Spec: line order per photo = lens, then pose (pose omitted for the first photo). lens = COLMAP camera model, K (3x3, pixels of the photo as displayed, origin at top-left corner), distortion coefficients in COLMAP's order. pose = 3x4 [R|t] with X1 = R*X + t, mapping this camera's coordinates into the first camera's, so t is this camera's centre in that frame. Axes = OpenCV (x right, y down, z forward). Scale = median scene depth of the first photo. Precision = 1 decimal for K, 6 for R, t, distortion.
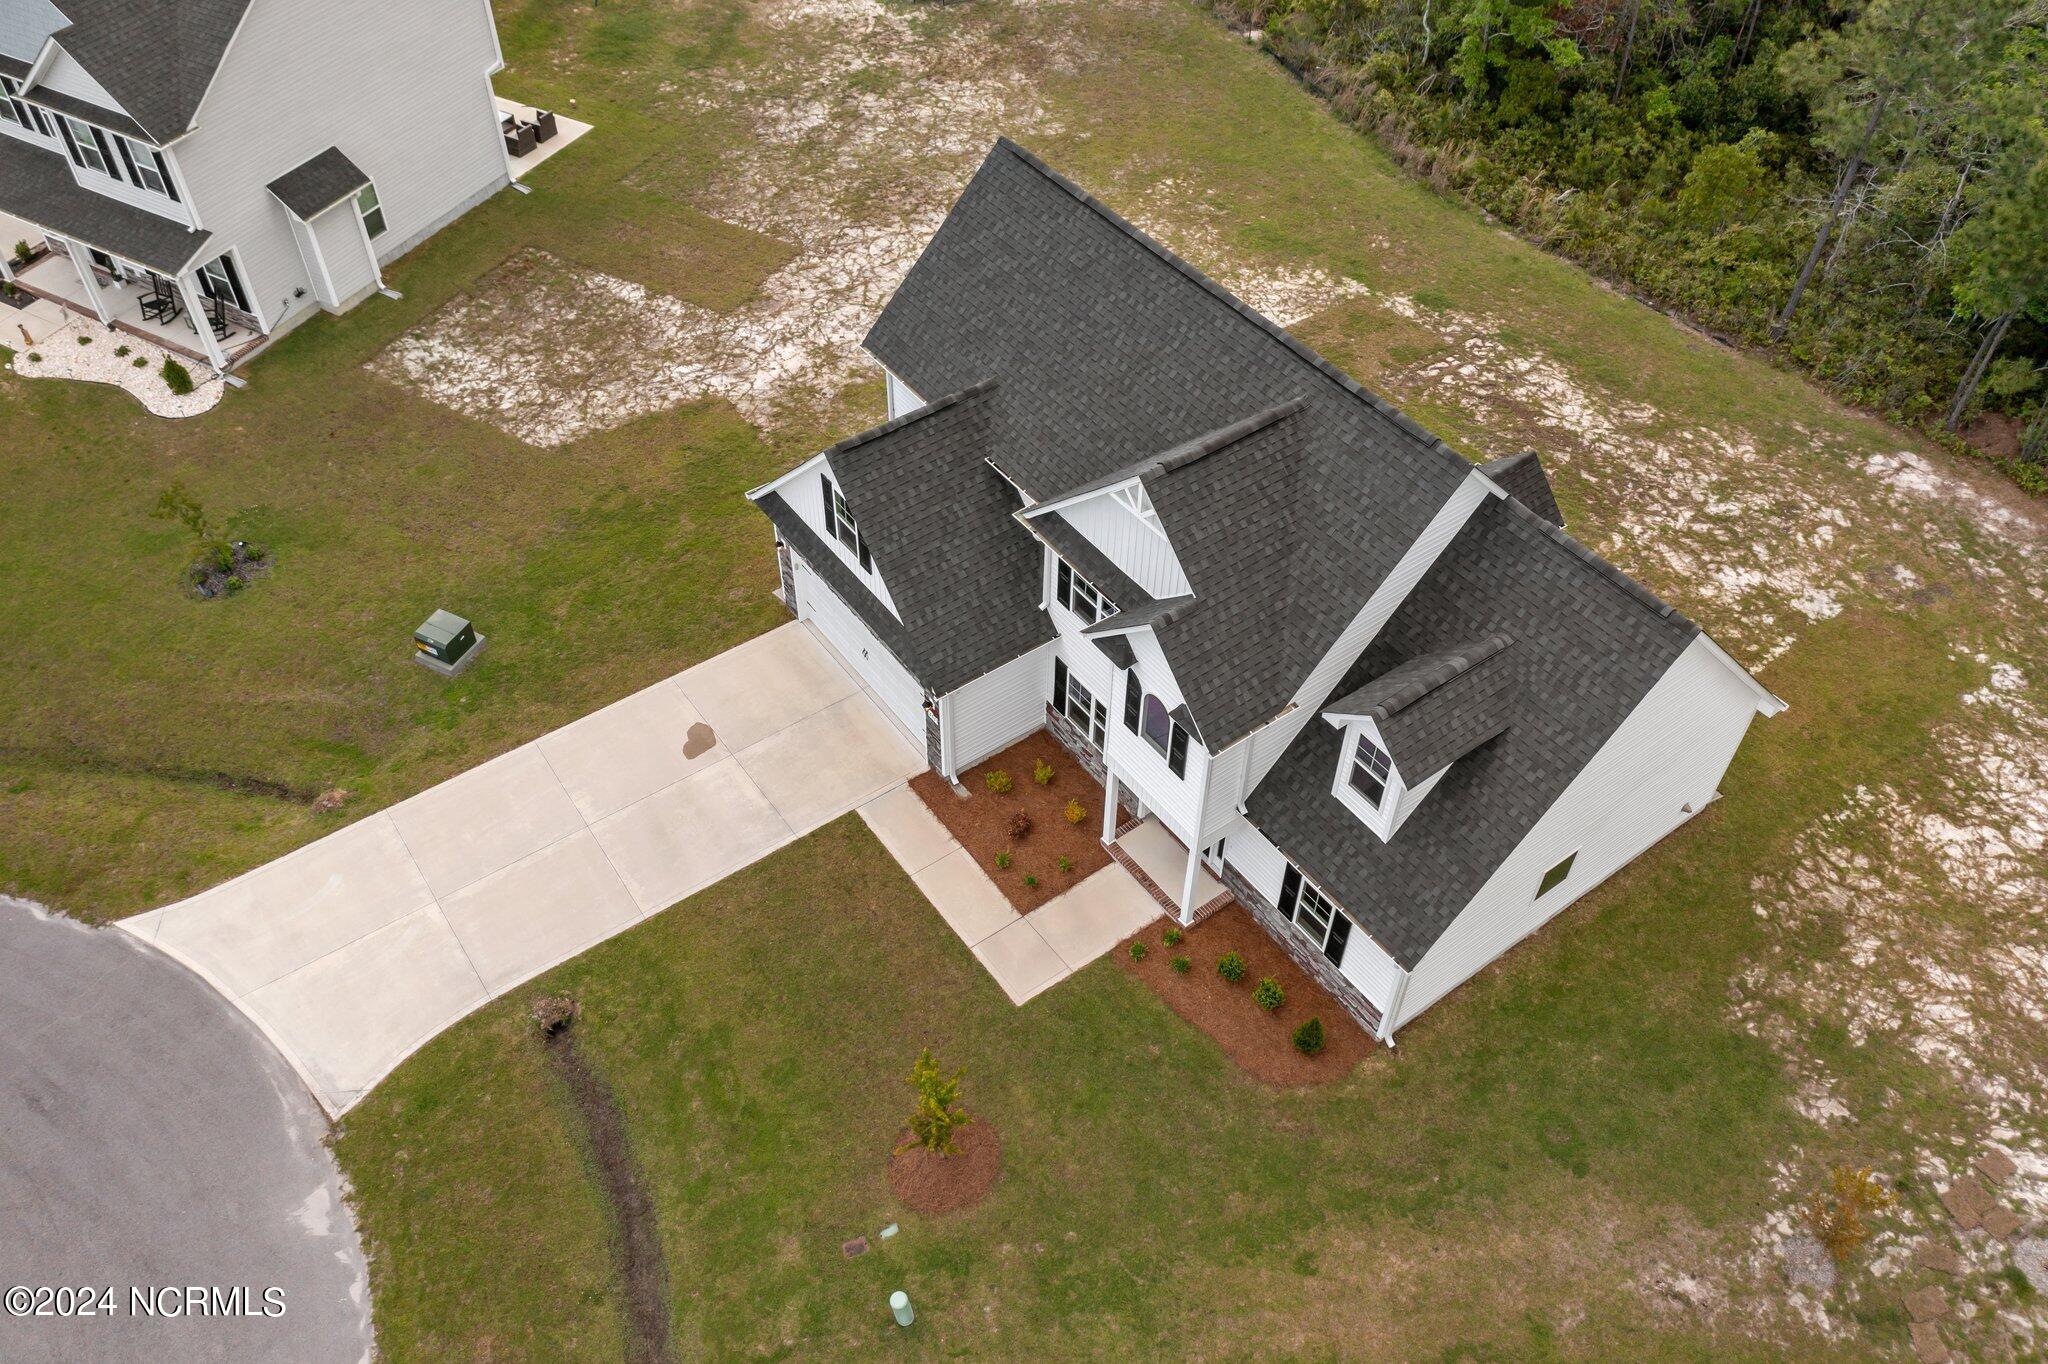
lens RADIAL K [[1622.9, 0, 1019.8], [0, 1622.9, 682.6], [0, 0, 1]] dist [-0.001240, -0.005705]
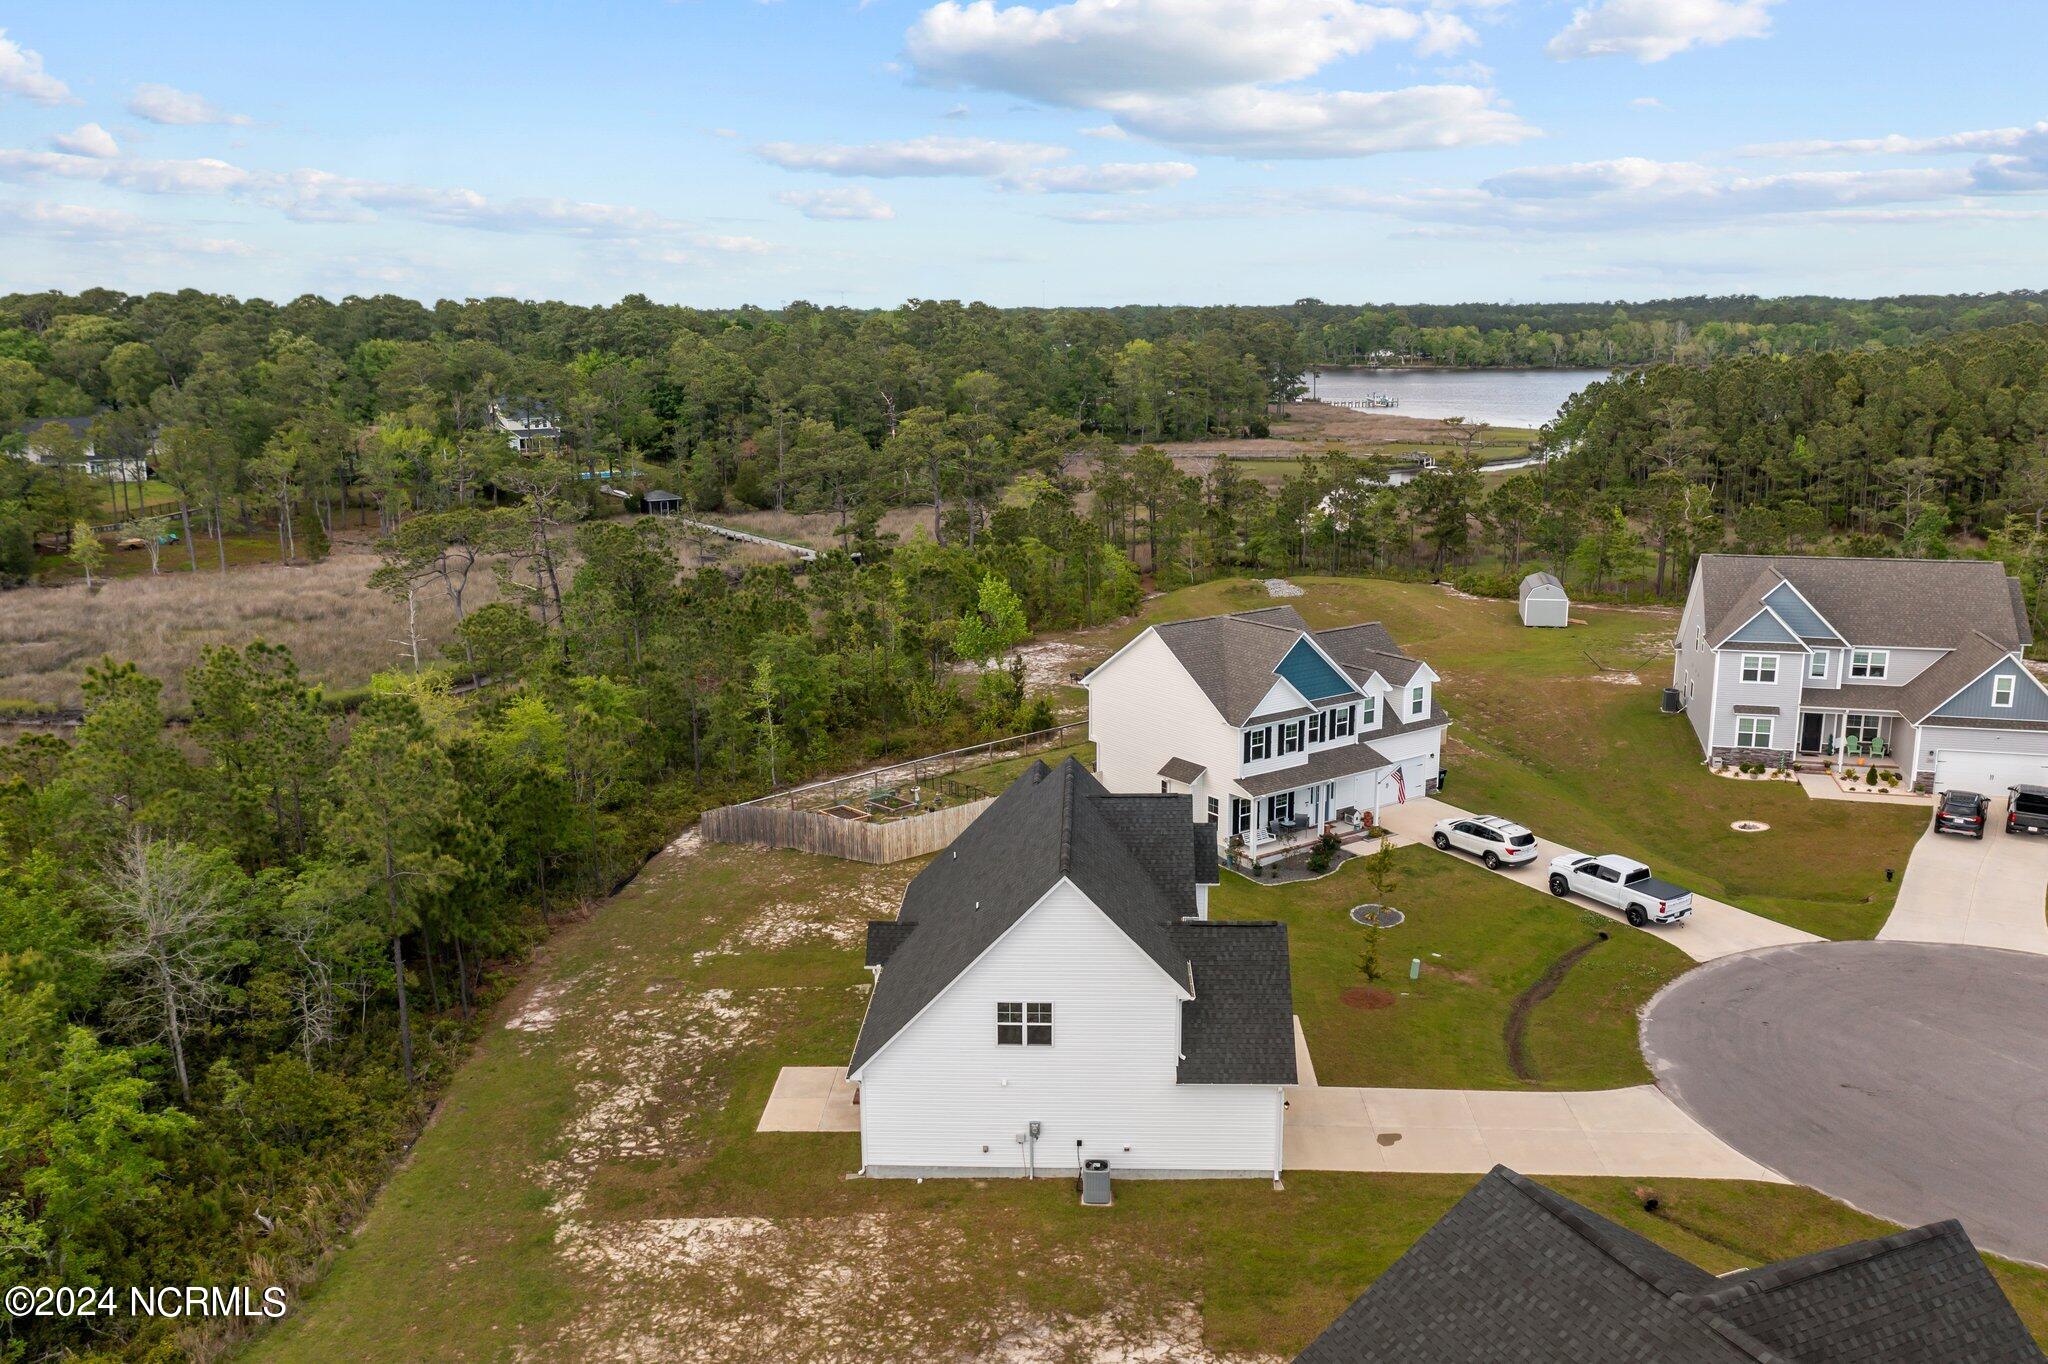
lens RADIAL K [[1642.0, 0, 1023.1], [0, 1642.0, 685.3], [0, 0, 1]] dist [-0.007049, 0.002839]
pose [[-0.783539, -0.141031, 0.605125, -0.765789], [0.452473, 0.537945, 0.711254, -1.364060], [-0.425833, 0.831099, -0.357688, 1.314325]]
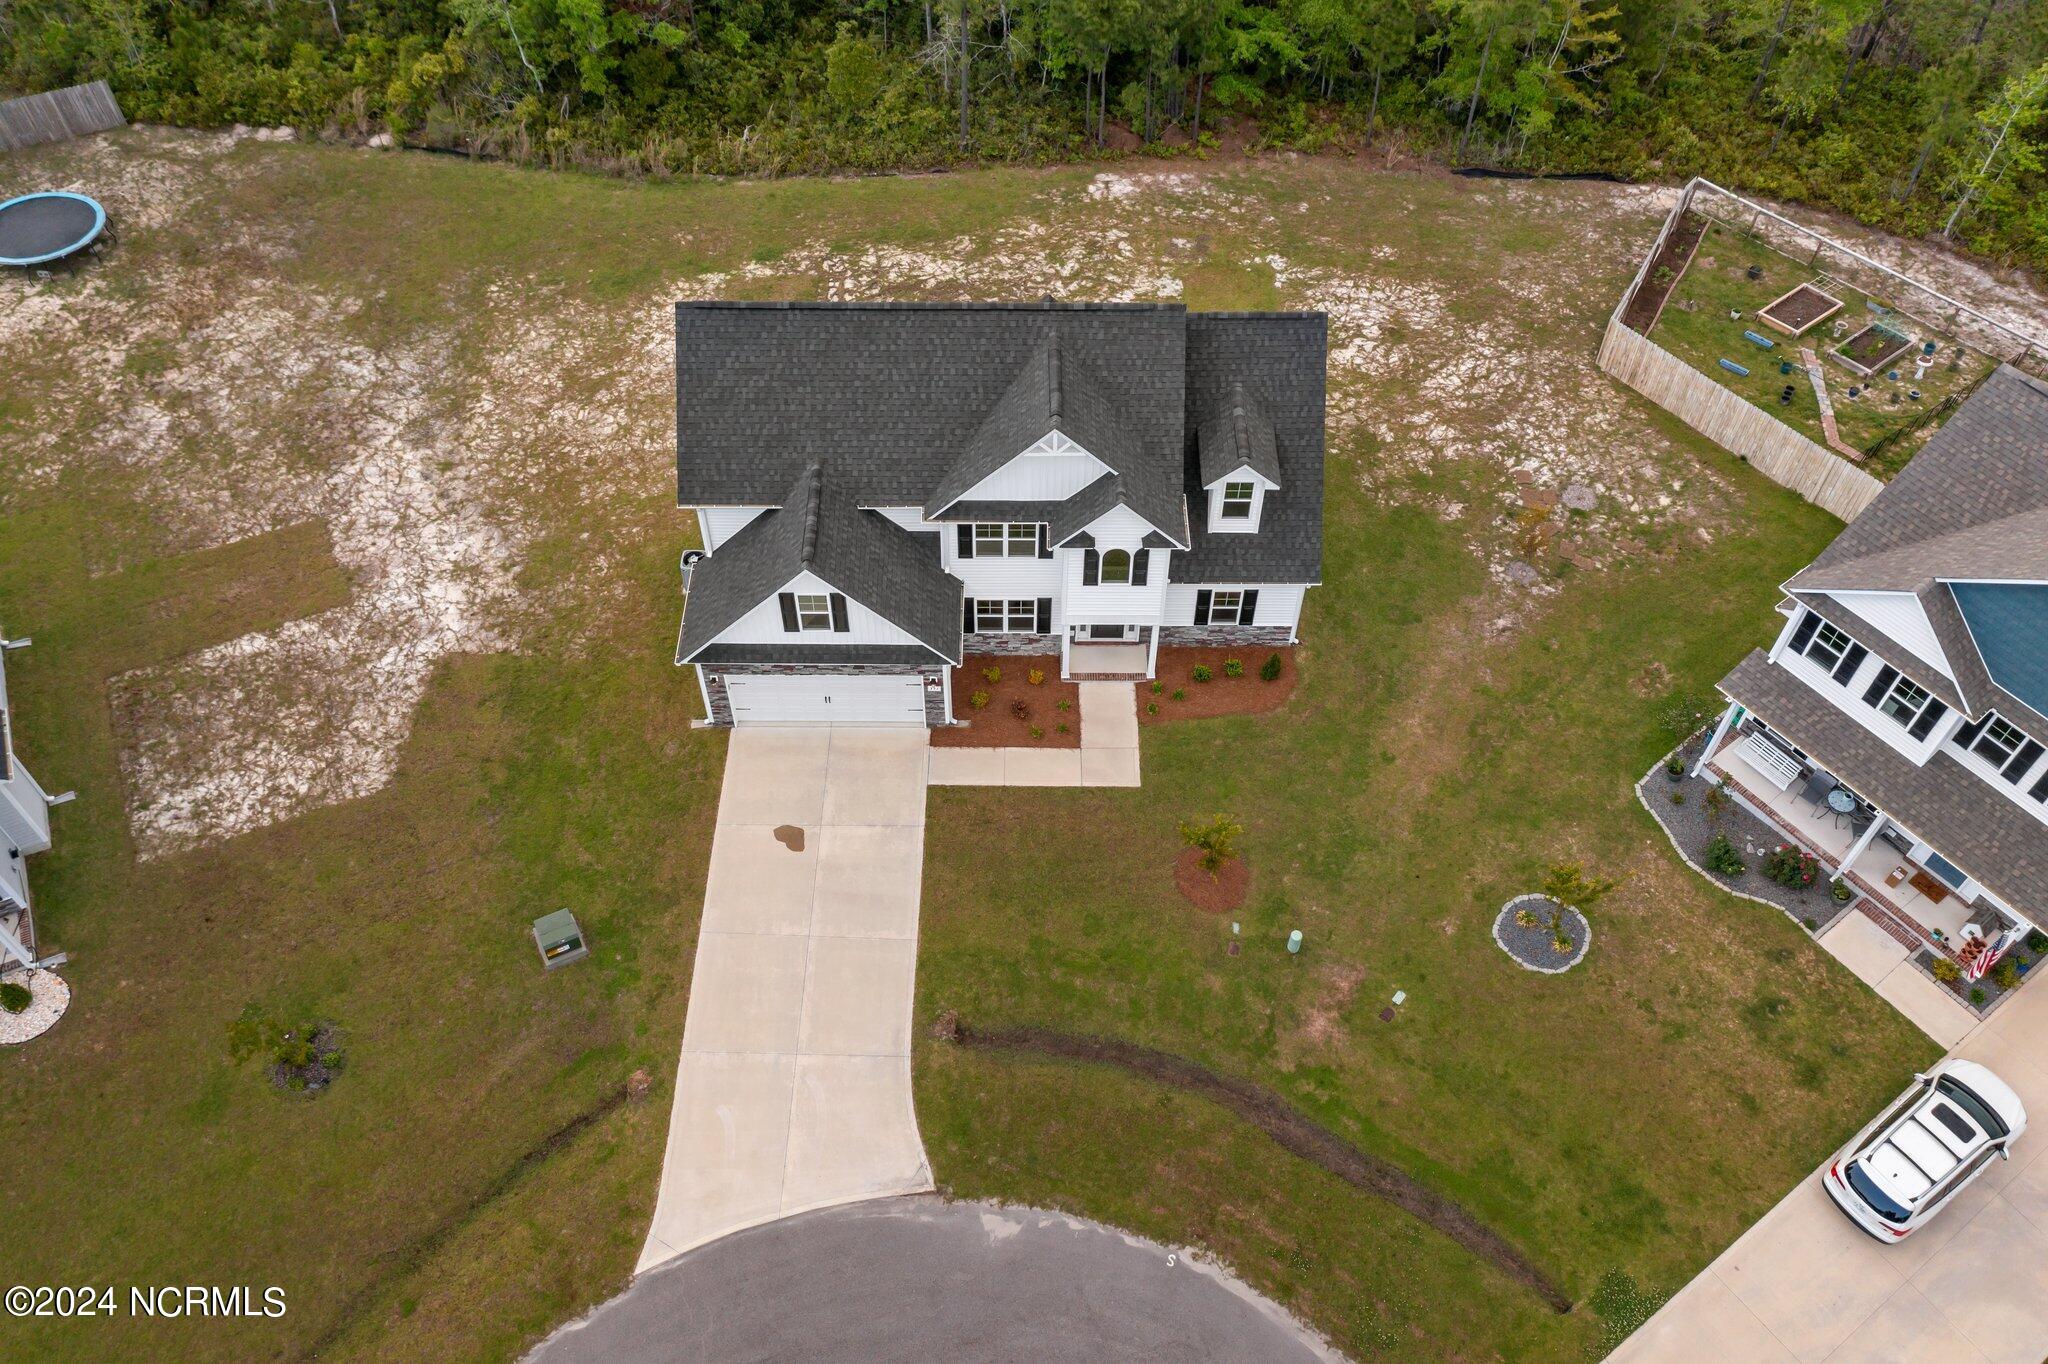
lens RADIAL K [[1623.6, 0, 1024.7], [0, 1623.6, 680.4], [0, 0, 1]] dist [-0.003895, 0.004417]
pose [[0.588641, -0.633452, 0.502235, -0.630595], [0.588919, 0.761625, 0.270372, -0.280917], [-0.553783, 0.136624, 0.821376, -0.124974]]
